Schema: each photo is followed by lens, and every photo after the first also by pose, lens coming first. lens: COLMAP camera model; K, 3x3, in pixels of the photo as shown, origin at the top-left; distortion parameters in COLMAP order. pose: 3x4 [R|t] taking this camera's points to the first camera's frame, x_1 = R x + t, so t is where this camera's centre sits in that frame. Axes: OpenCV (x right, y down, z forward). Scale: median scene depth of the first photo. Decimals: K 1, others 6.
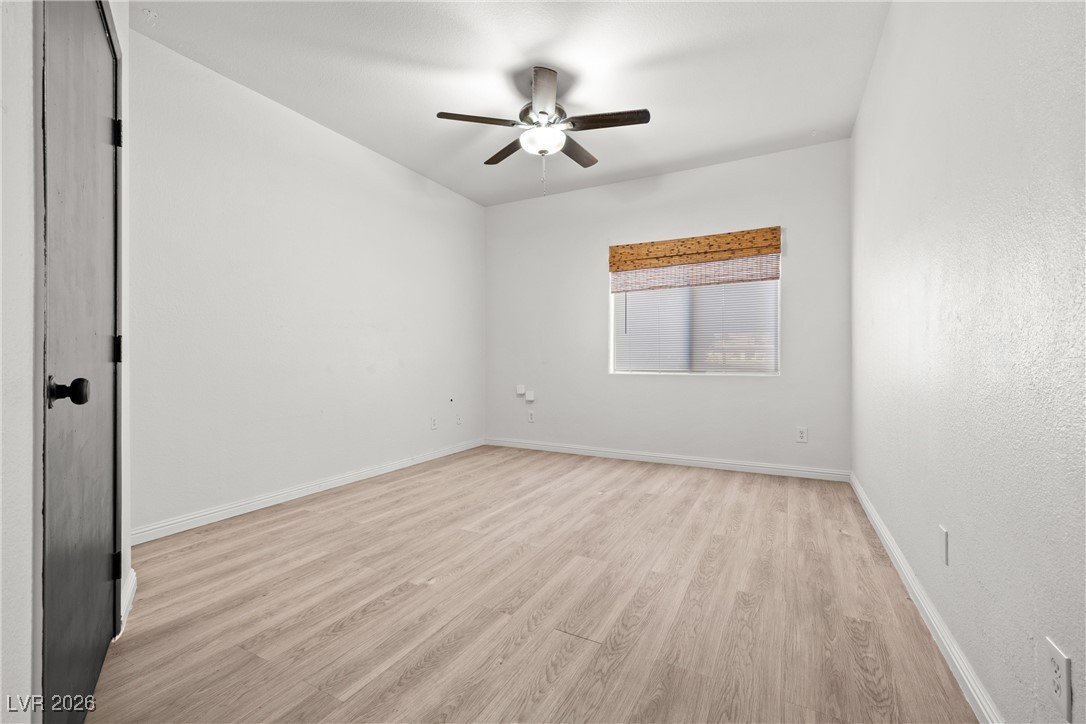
lens RADIAL K [[455.7, 0, 543.2], [0, 455.7, 361.0], [0, 0, 1]] dist [0.002320, 0.000299]
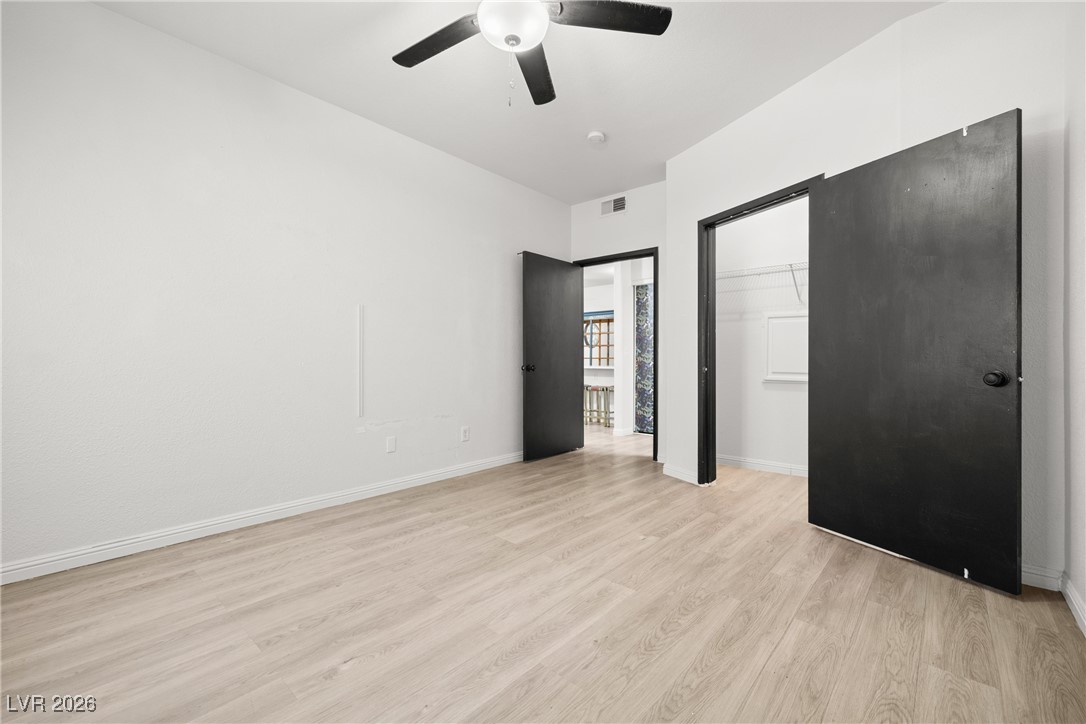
lens RADIAL K [[455.7, 0, 543.1], [0, 455.7, 359.0], [0, 0, 1]] dist [0.002320, 0.000299]
pose [[-0.973659, -0.000814, 0.228009, -0.218899], [-0.000286, 0.999997, 0.002346, -0.011250], [-0.228010, 0.002219, -0.973656, 1.890669]]
